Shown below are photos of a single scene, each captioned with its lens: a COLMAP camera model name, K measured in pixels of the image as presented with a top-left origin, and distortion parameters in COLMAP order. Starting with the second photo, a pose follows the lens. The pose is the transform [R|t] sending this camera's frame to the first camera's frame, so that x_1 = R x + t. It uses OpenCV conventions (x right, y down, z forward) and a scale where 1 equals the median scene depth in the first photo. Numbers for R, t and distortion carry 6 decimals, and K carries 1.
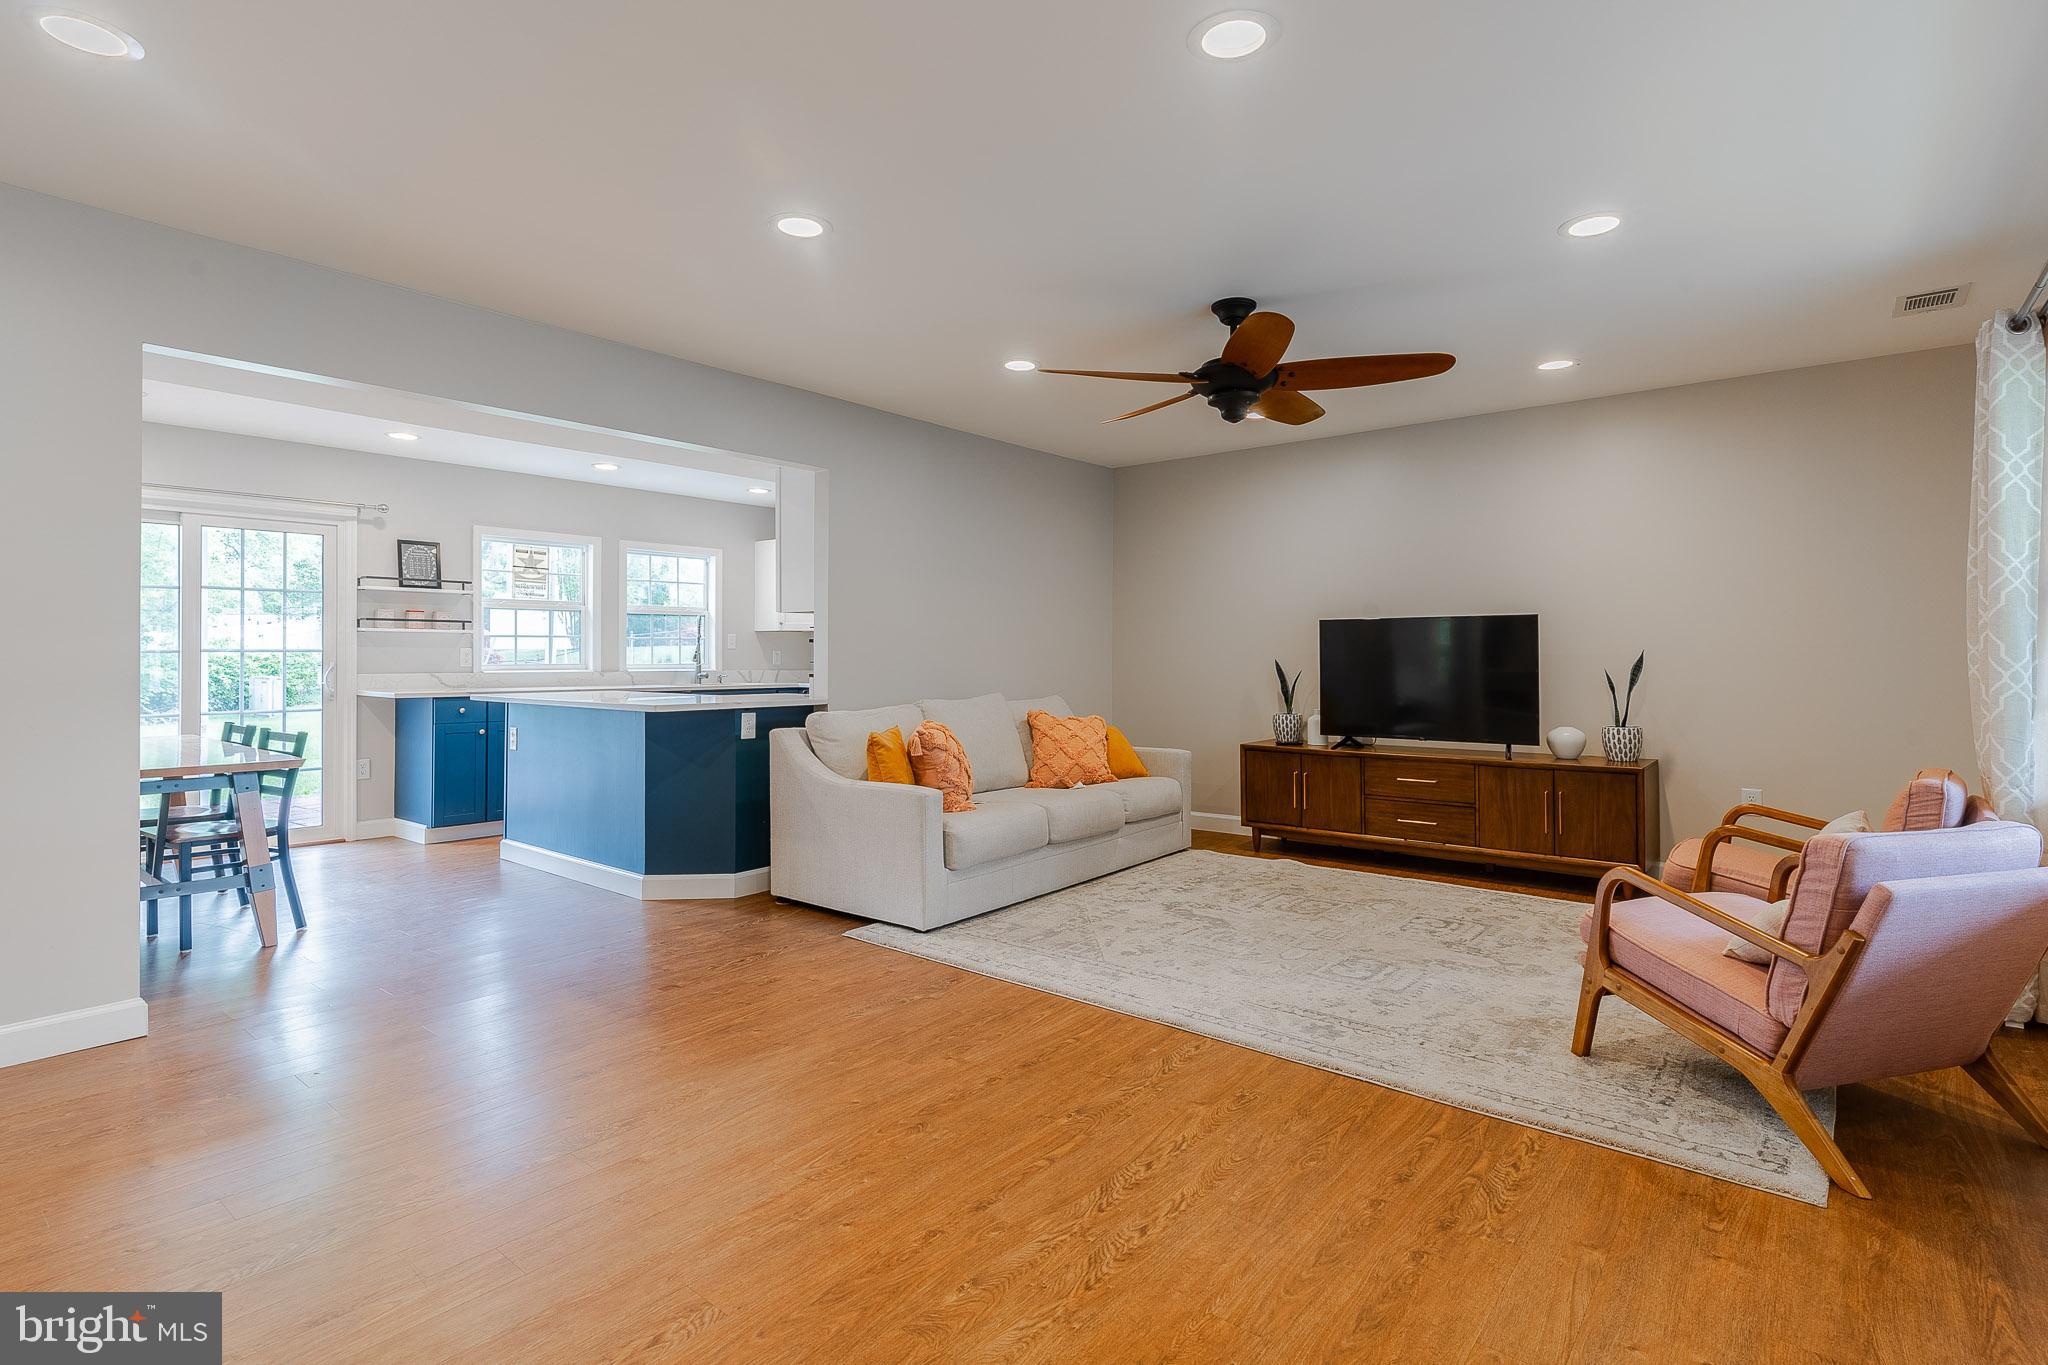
lens RADIAL K [[1000.7, 0, 1019.5], [0, 1000.7, 652.4], [0, 0, 1]] dist [-0.001124, -0.001107]
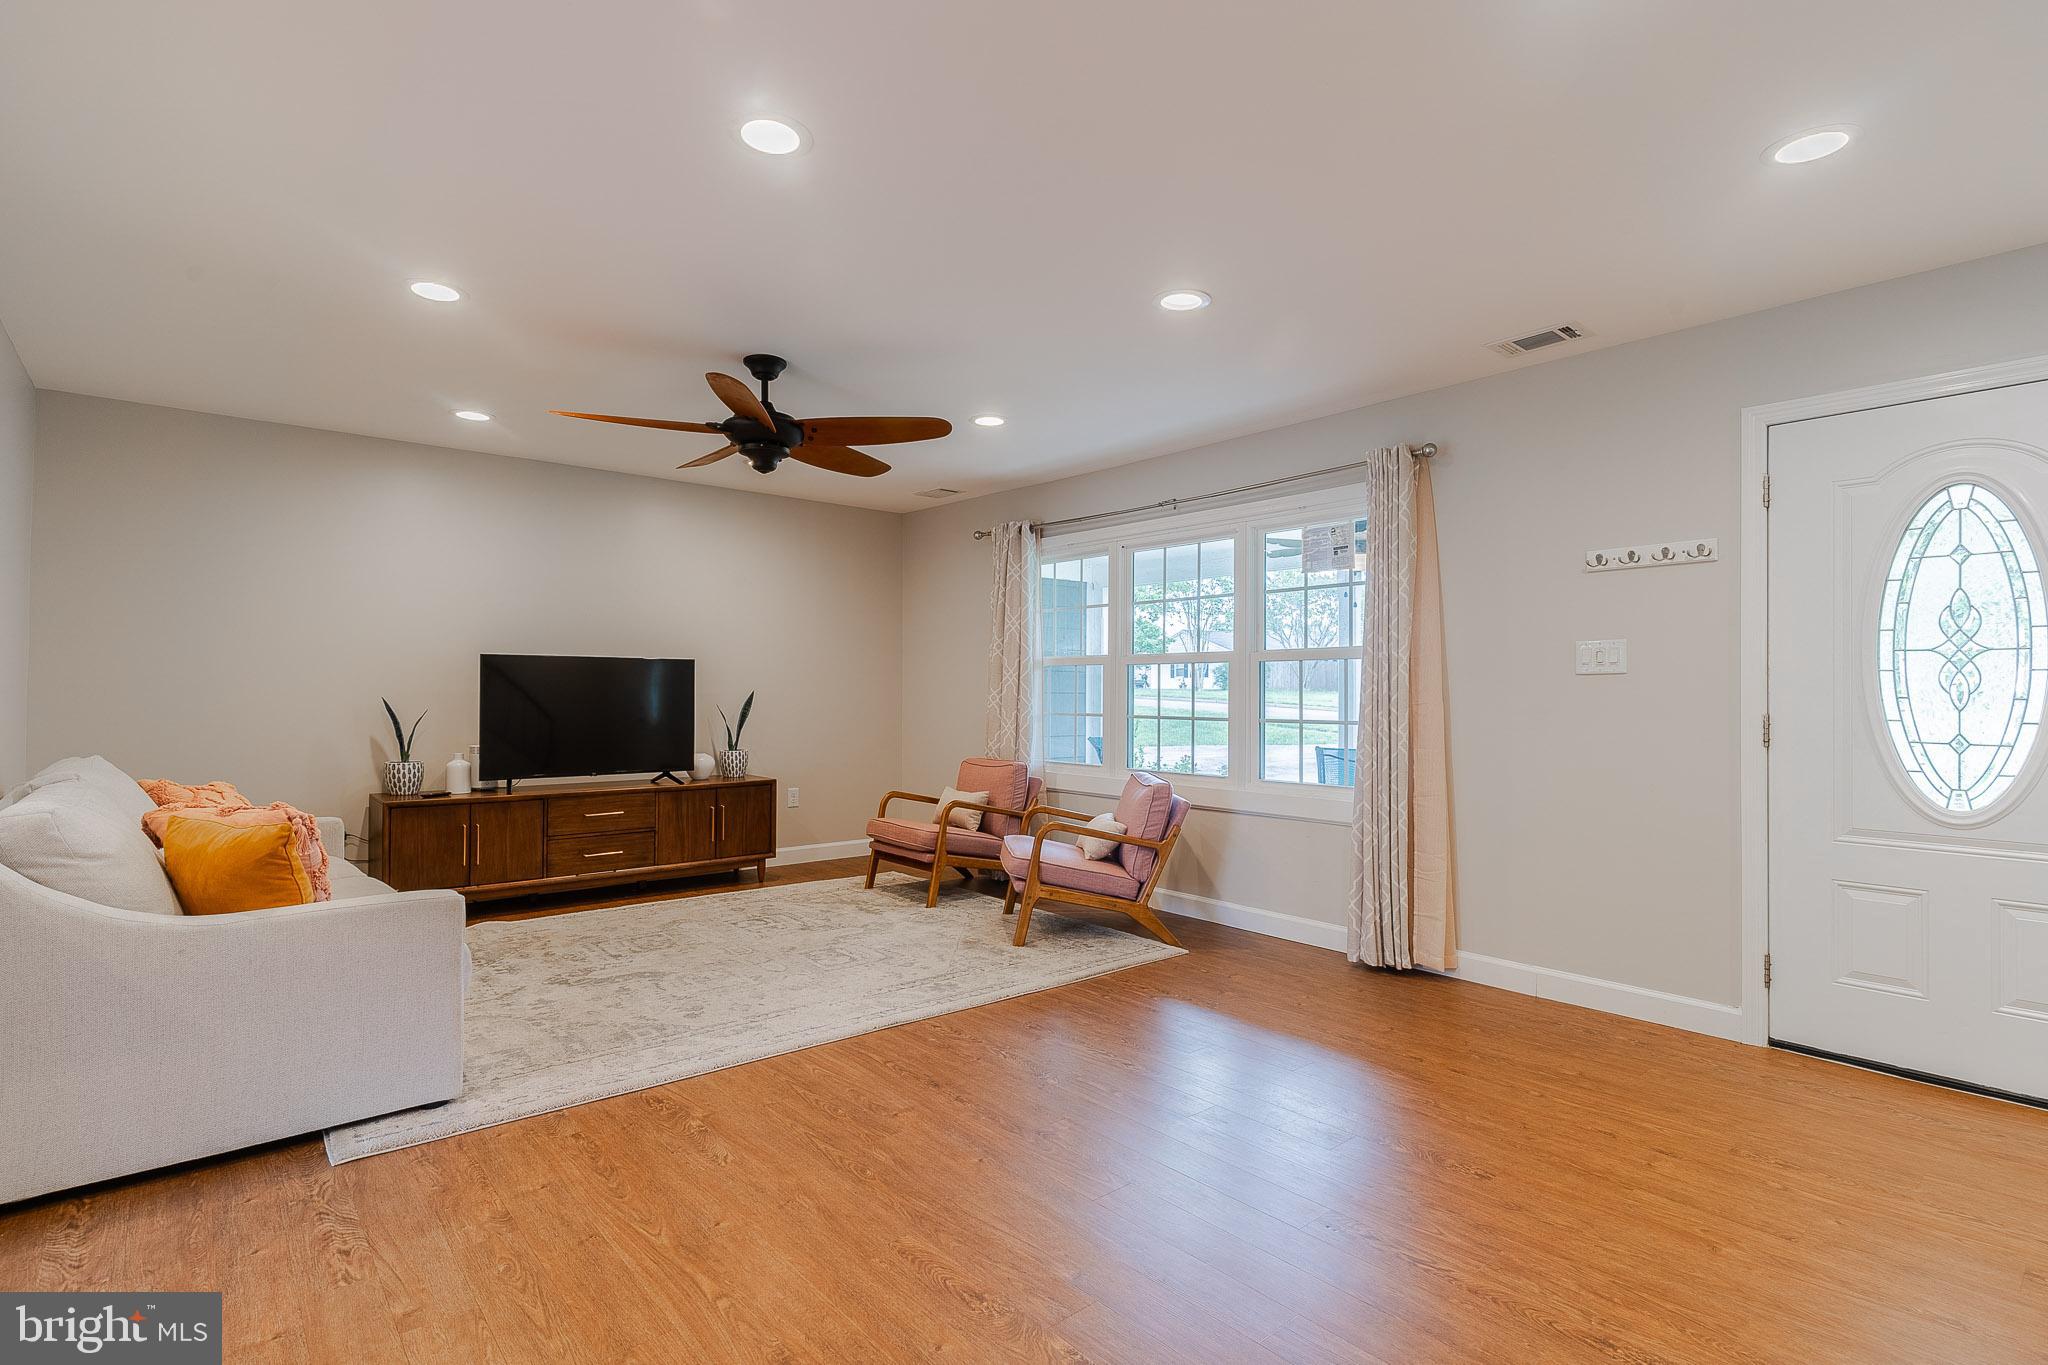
lens RADIAL K [[1002.4, 0, 1016.5], [0, 1002.4, 685.9], [0, 0, 1]] dist [-0.001227, -0.000136]
pose [[0.166612, 0.009972, 0.985972, -0.775928], [-0.008798, 0.999924, -0.008626, 0.000225], [-0.985983, -0.007237, 0.166687, 0.561551]]
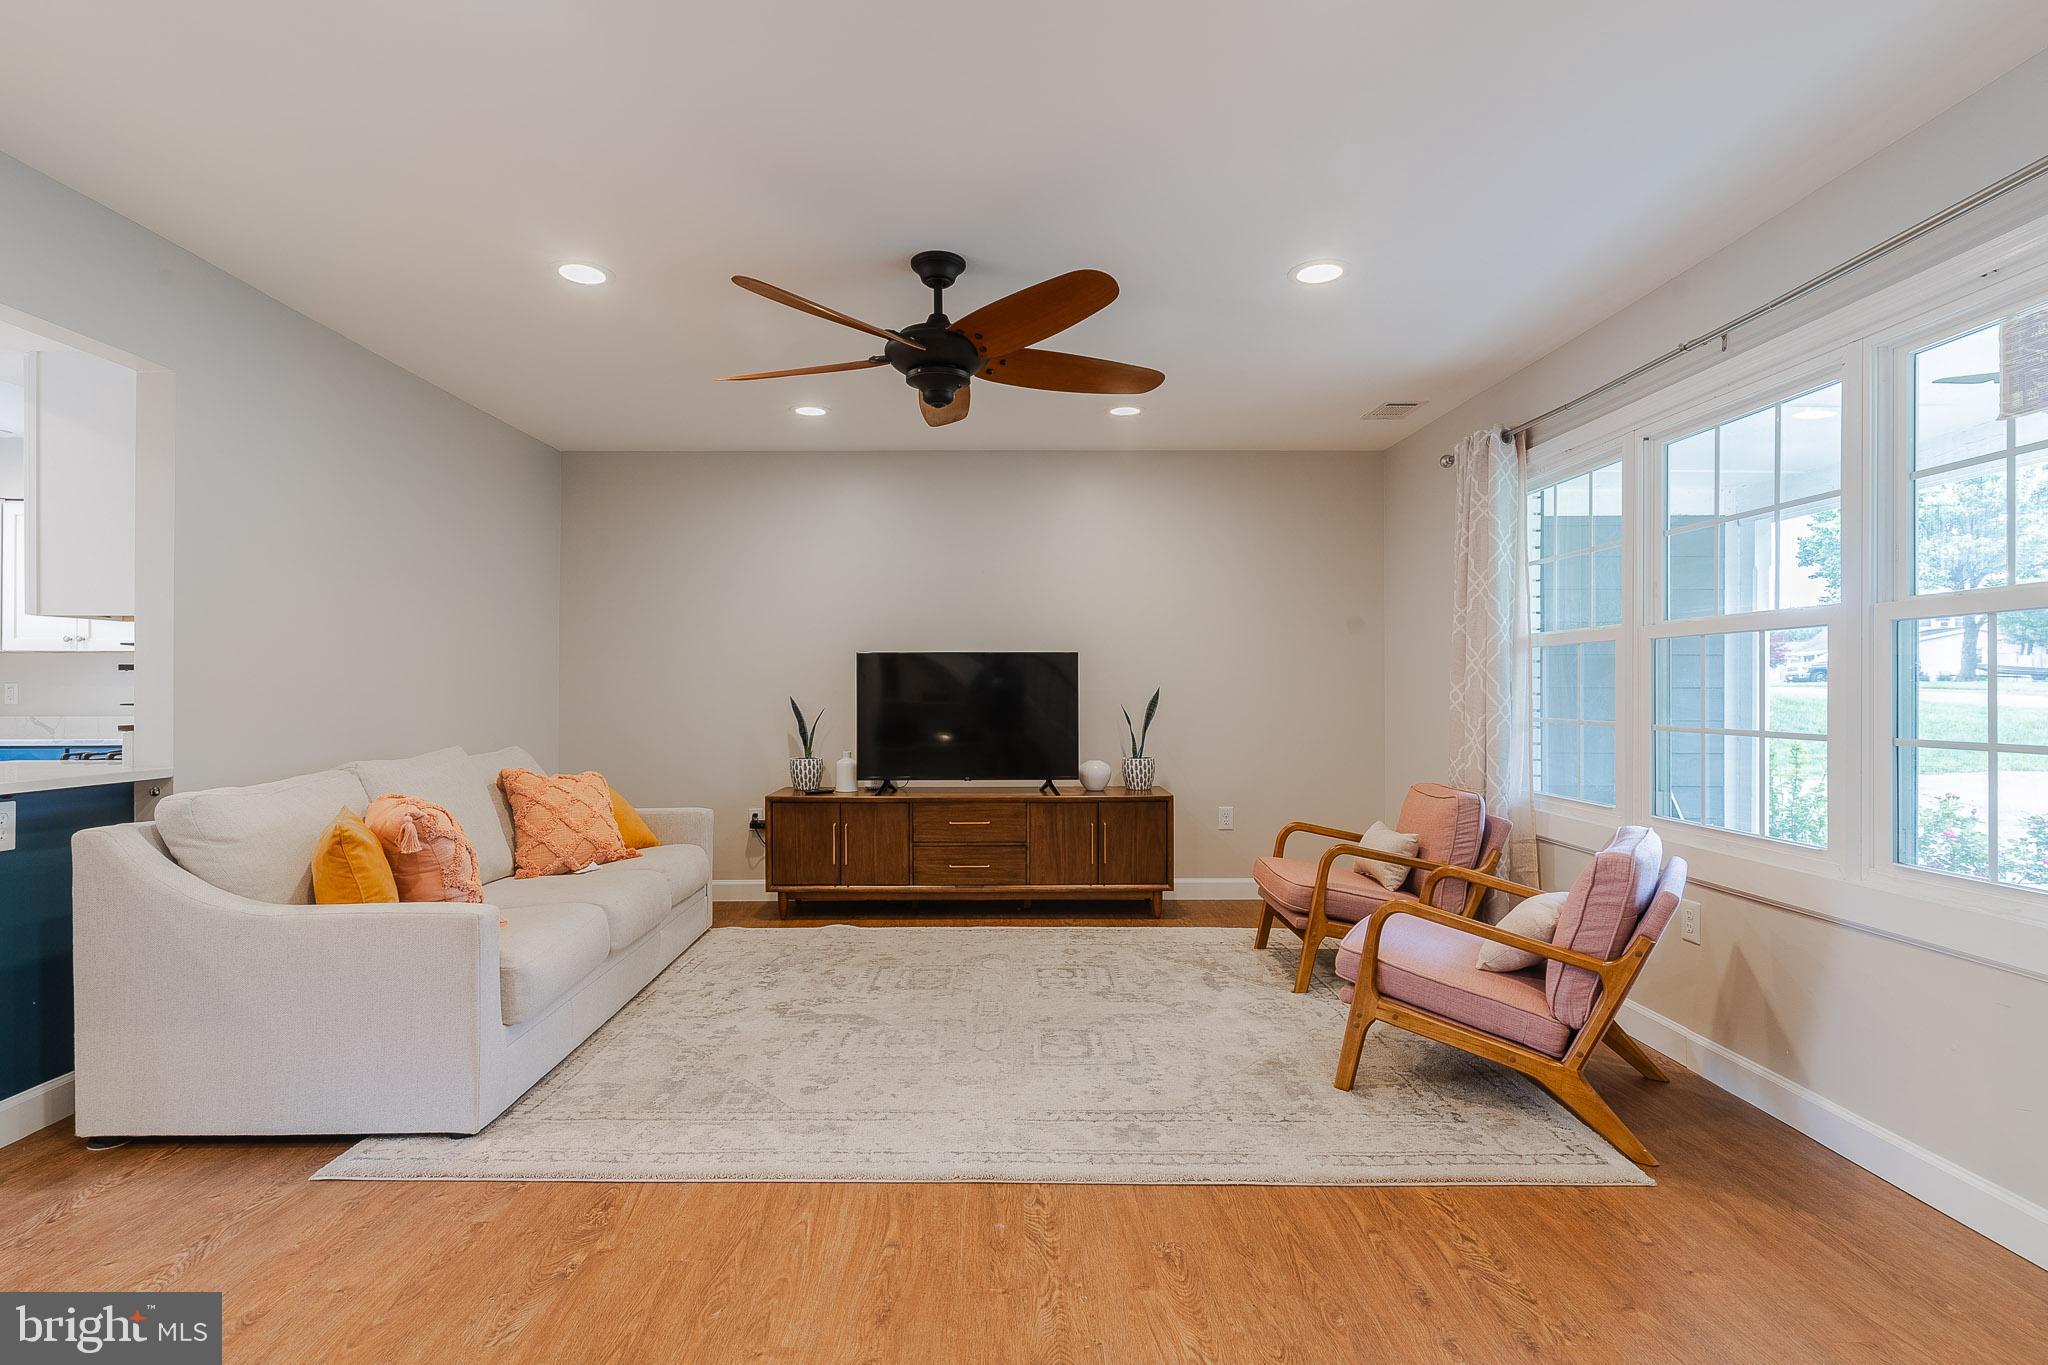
lens RADIAL K [[1004.5, 0, 1003.1], [0, 1004.5, 693.2], [0, 0, 1]] dist [0.001255, 0.000335]
pose [[0.767804, -0.001537, 0.640683, -0.268225], [-0.002494, 0.999982, 0.005388, -0.001634], [-0.640680, -0.005735, 0.767786, 0.336154]]
